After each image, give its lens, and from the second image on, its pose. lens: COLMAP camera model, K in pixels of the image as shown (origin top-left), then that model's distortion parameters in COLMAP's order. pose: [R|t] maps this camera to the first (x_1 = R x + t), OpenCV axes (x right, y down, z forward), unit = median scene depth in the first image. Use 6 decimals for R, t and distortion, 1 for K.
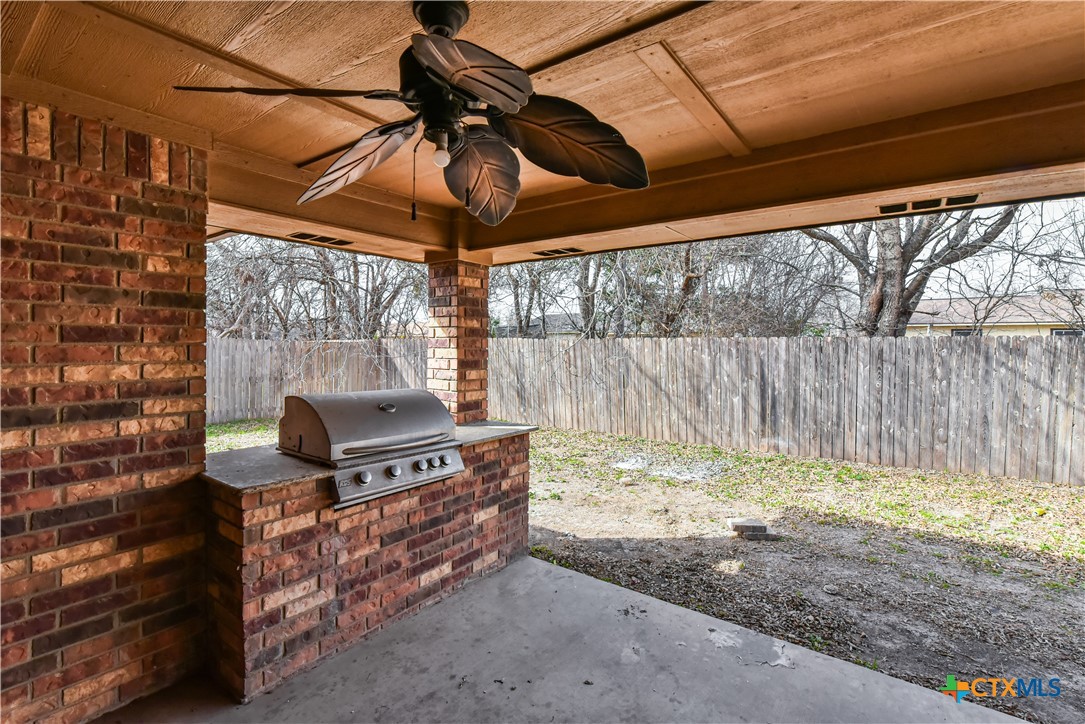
lens RADIAL K [[494.6, 0, 543.8], [0, 494.6, 356.3], [0, 0, 1]] dist [0.002237, -0.000654]
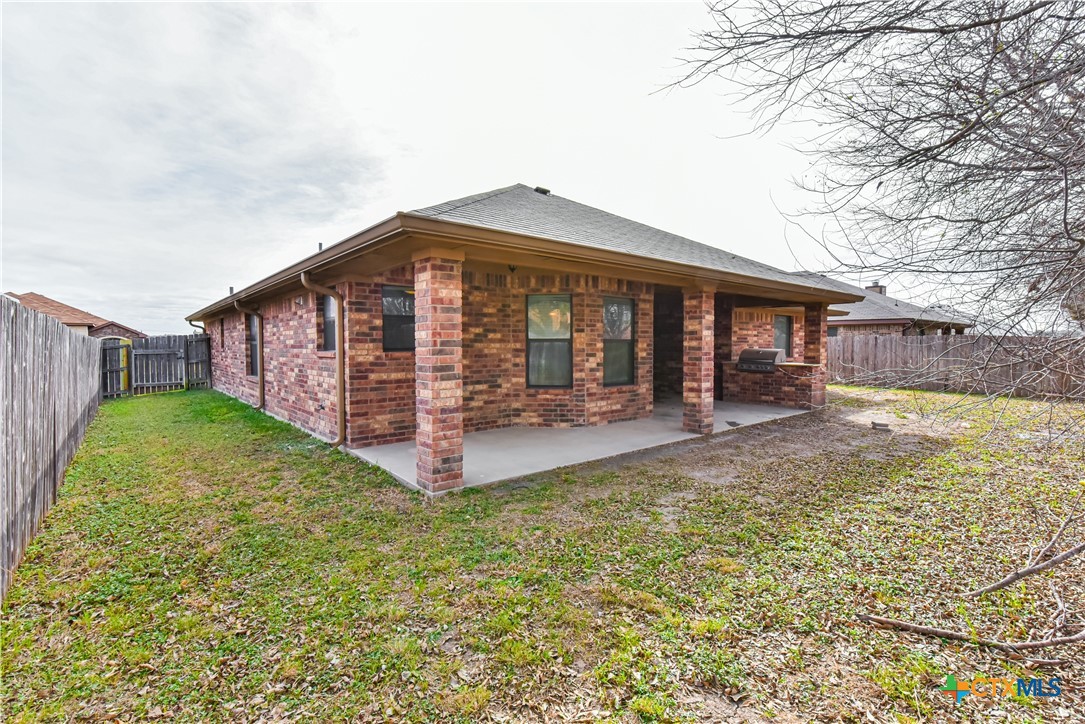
lens RADIAL K [[494.6, 0, 543.0], [0, 494.6, 351.9], [0, 0, 1]] dist [0.002237, -0.000654]
pose [[-0.195442, 0.010769, -0.980656, 3.431952], [-0.027720, 0.999480, 0.016500, 0.074525], [0.980323, 0.030409, -0.195042, 0.059977]]
